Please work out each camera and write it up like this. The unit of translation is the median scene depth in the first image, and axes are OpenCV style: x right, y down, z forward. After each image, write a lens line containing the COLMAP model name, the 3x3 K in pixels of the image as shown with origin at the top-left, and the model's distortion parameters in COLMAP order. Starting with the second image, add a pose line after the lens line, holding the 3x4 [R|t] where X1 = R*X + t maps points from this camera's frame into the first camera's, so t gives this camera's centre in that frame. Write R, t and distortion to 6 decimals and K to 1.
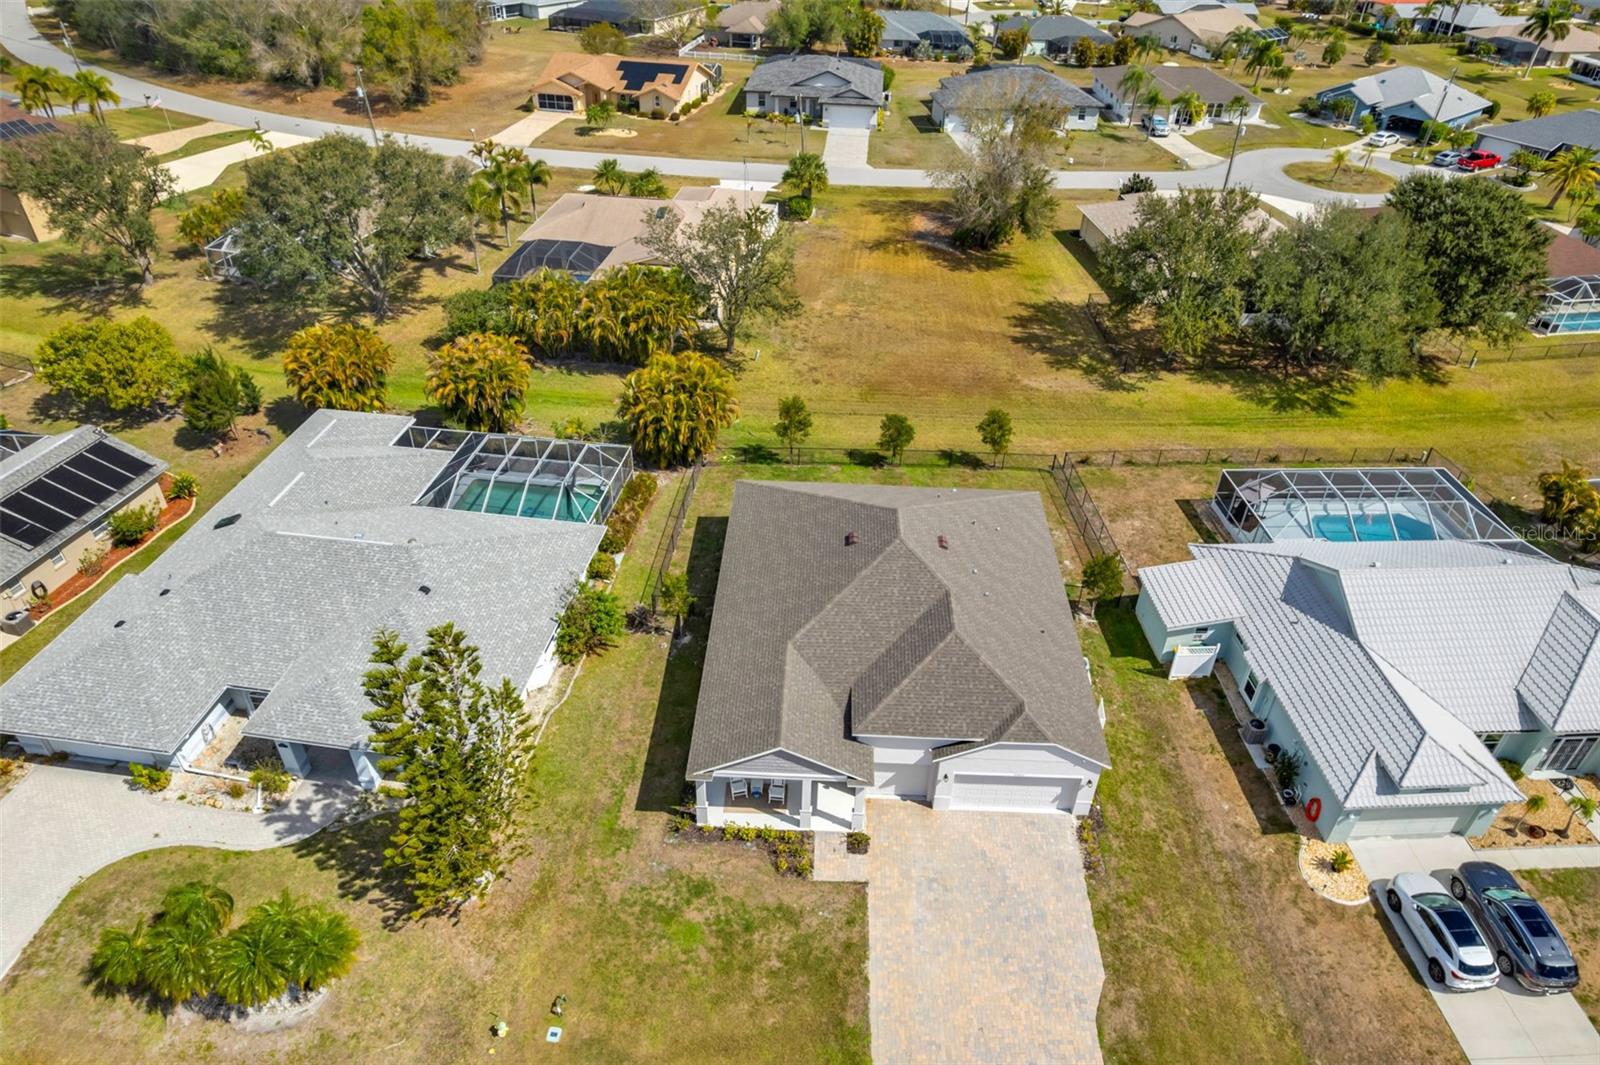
lens RADIAL K [[1033.9, 0, 817.5], [0, 1033.9, 534.2], [0, 0, 1]] dist [-0.074337, 0.067528]
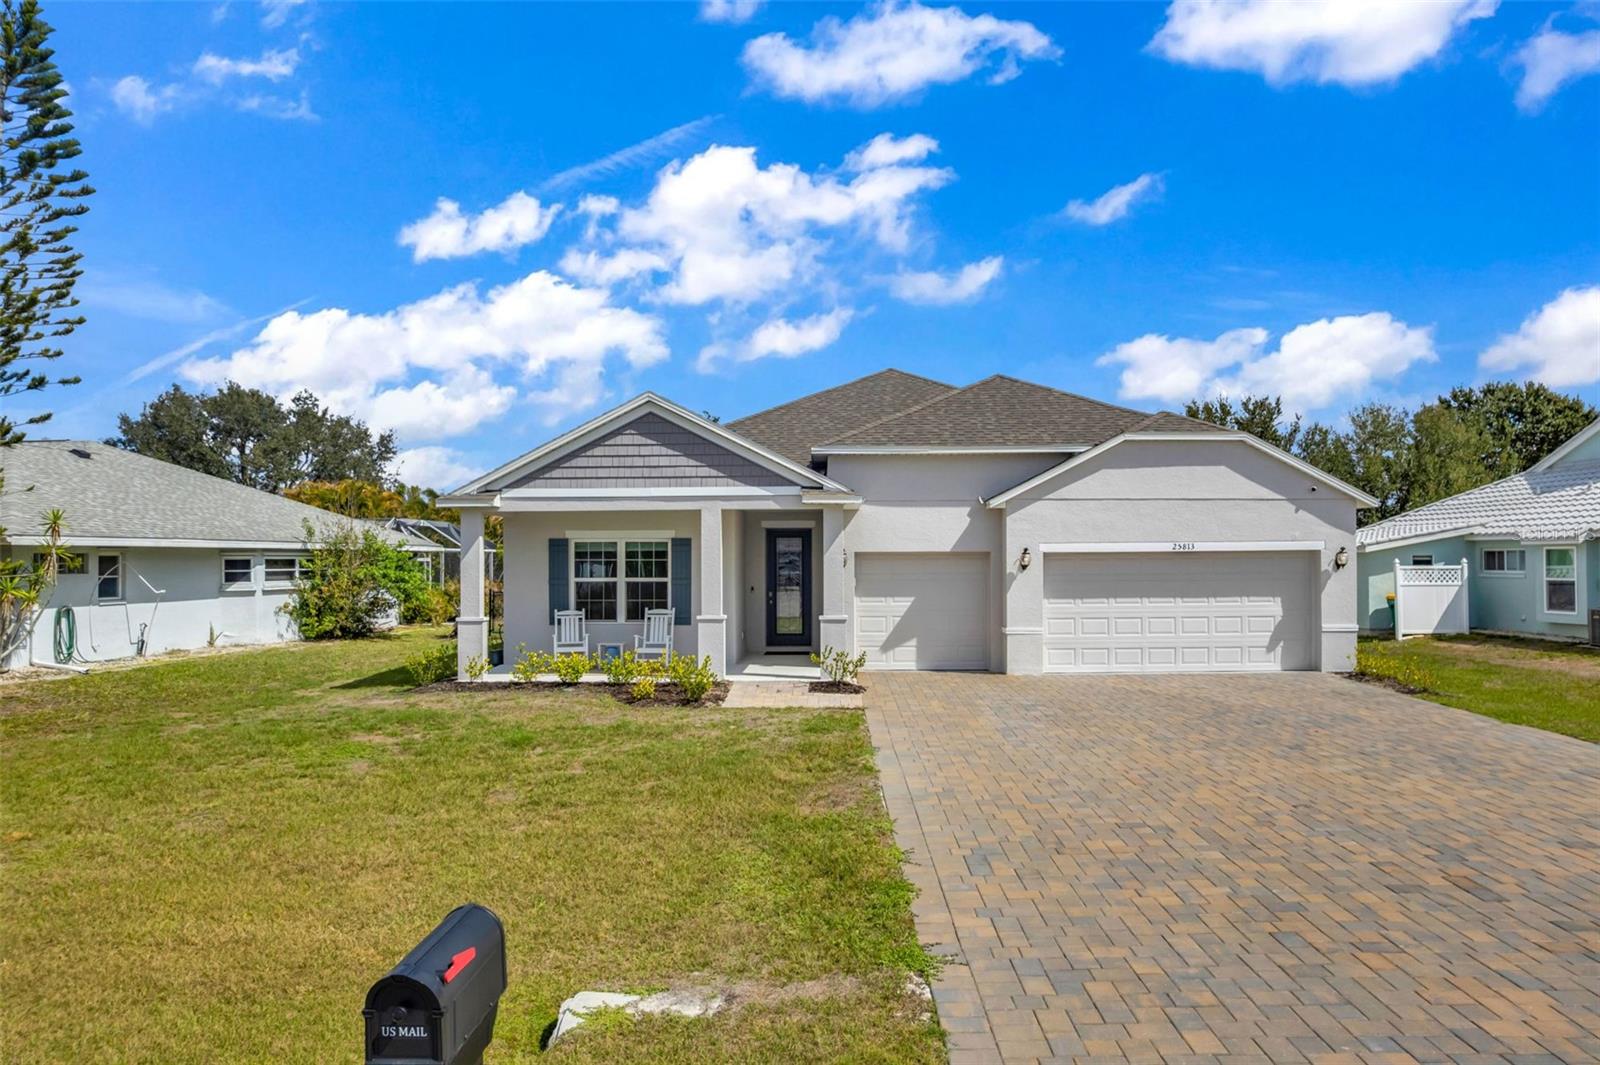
lens RADIAL K [[1021.3, 0, 808.8], [0, 1021.3, 554.3], [0, 0, 1]] dist [-0.062203, 0.050298]
pose [[0.999421, -0.032769, 0.009103, 0.024788], [0.031905, 0.810632, -0.584686, 0.464196], [0.011781, 0.584638, 0.811209, 0.595665]]
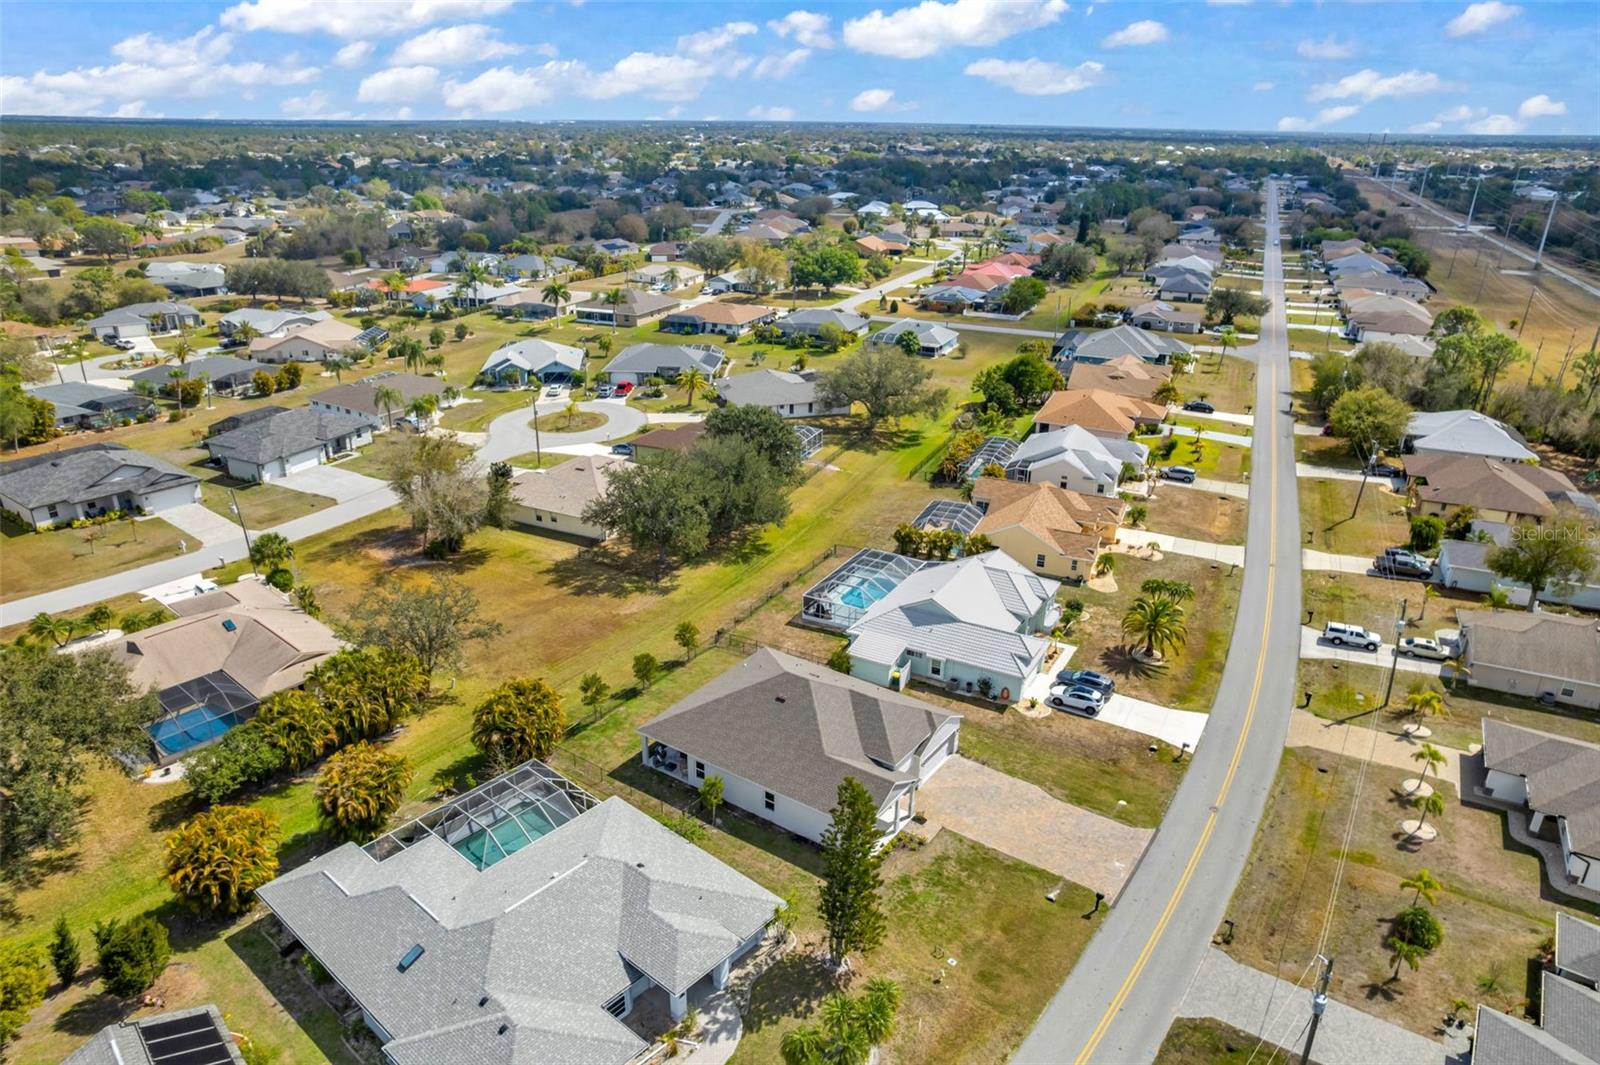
lens RADIAL K [[1037.0, 0, 817.8], [0, 1037.0, 522.1], [0, 0, 1]] dist [-0.068601, 0.057627]
pose [[0.541487, -0.328781, 0.773754, -1.212641], [0.493790, 0.869256, 0.023799, -0.269988], [-0.680415, 0.369185, 0.633039, -0.212406]]
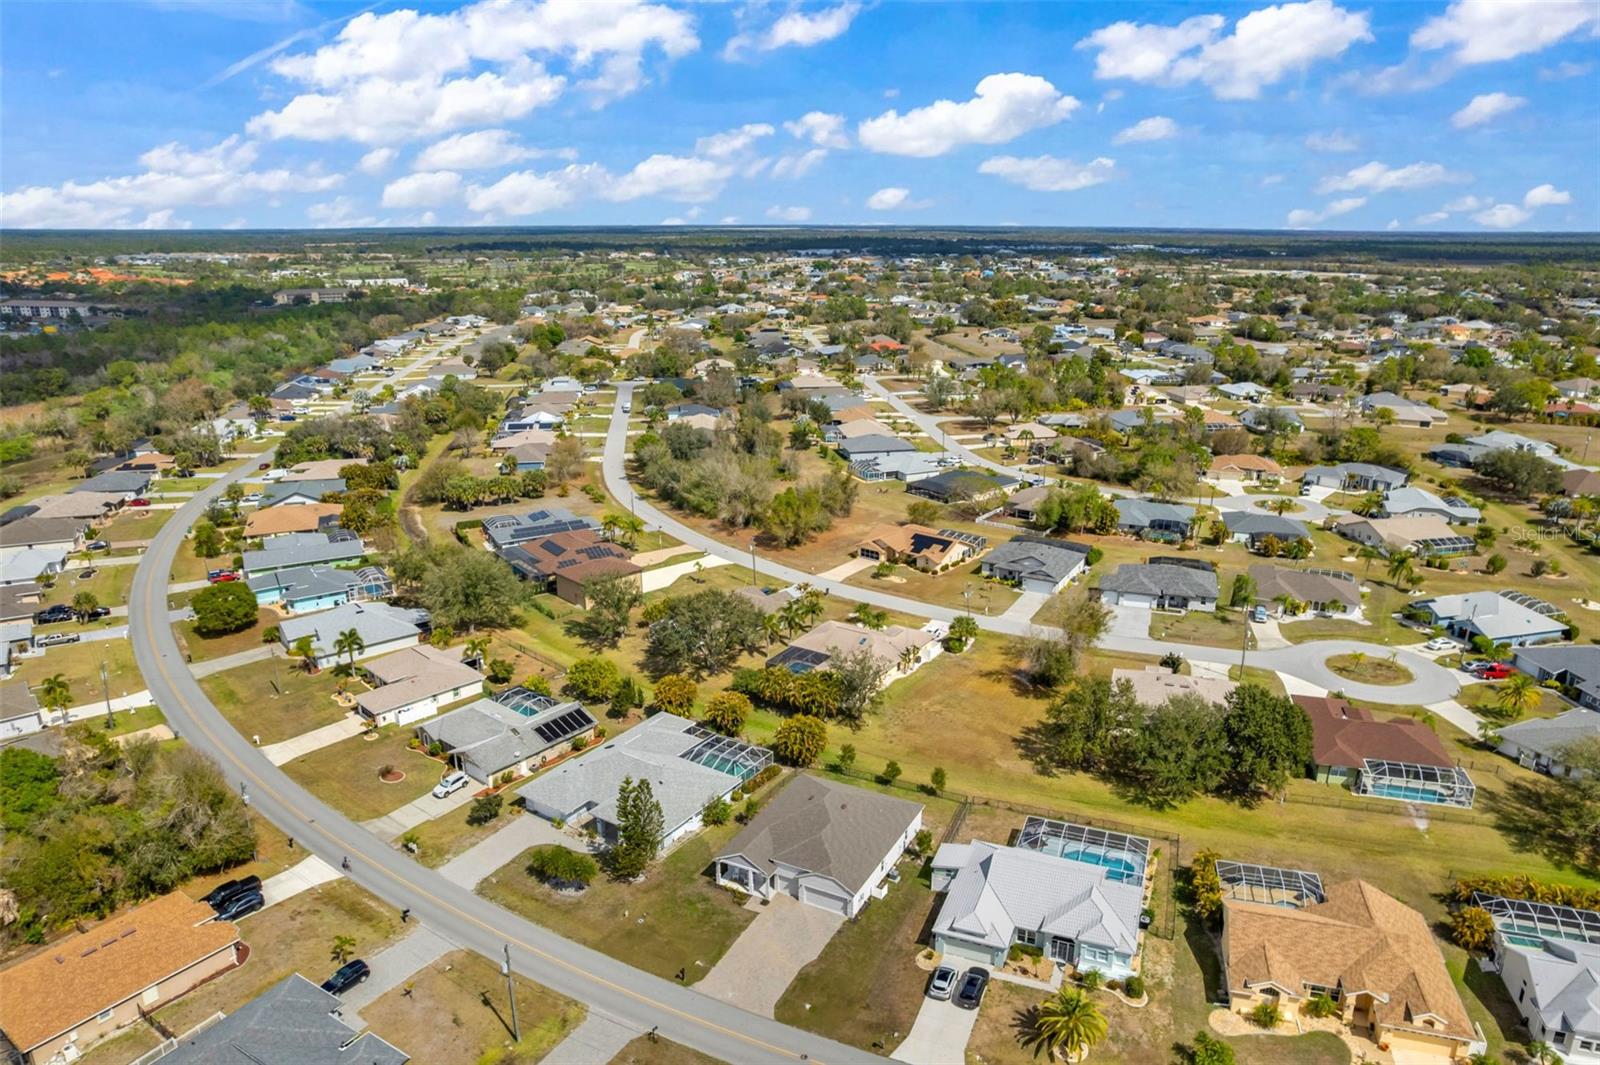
lens RADIAL K [[1057.7, 0, 817.7], [0, 1057.7, 530.0], [0, 0, 1]] dist [-0.071369, 0.061580]
pose [[0.903078, 0.096194, -0.418566, 1.138073], [-0.231342, 0.930073, -0.285385, 0.136376], [0.361845, 0.354556, 0.862182, -1.550412]]
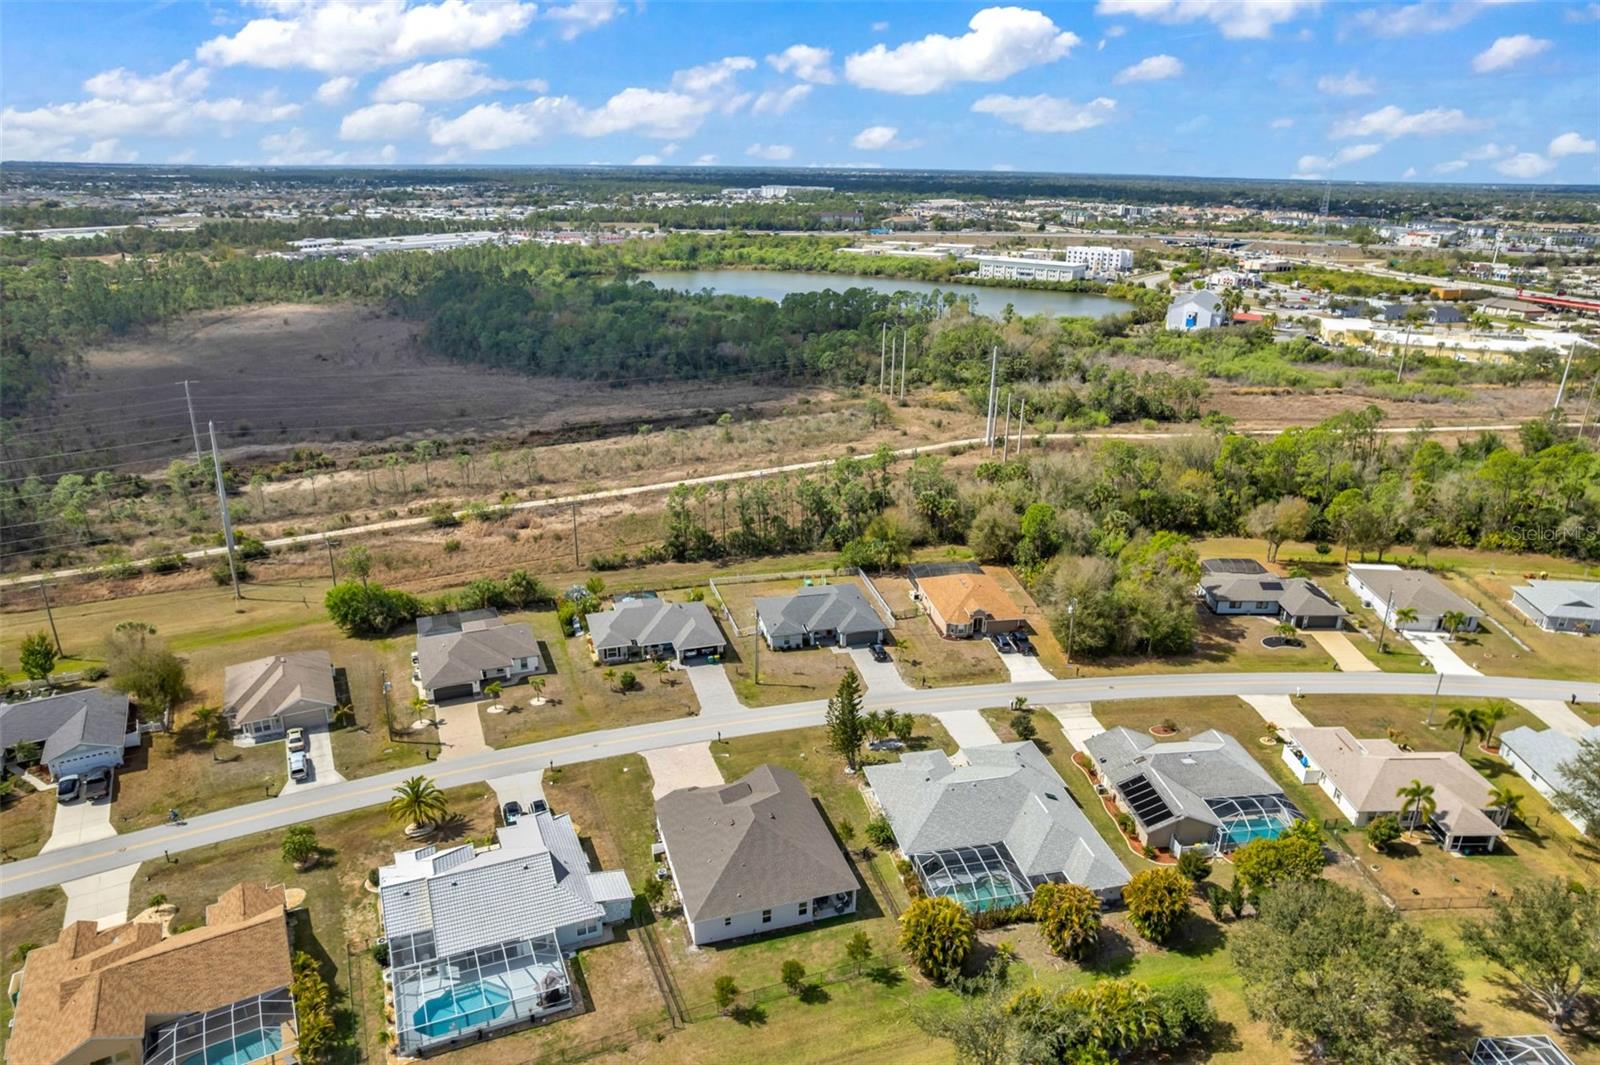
lens RADIAL K [[1033.9, 0, 817.5], [0, 1033.9, 534.2], [0, 0, 1]] dist [-0.074337, 0.067528]
pose [[-0.937955, 0.078143, -0.337838, 0.689174], [-0.234762, 0.573931, 0.784532, -2.261903], [0.255201, 0.815167, -0.519976, 1.806510]]
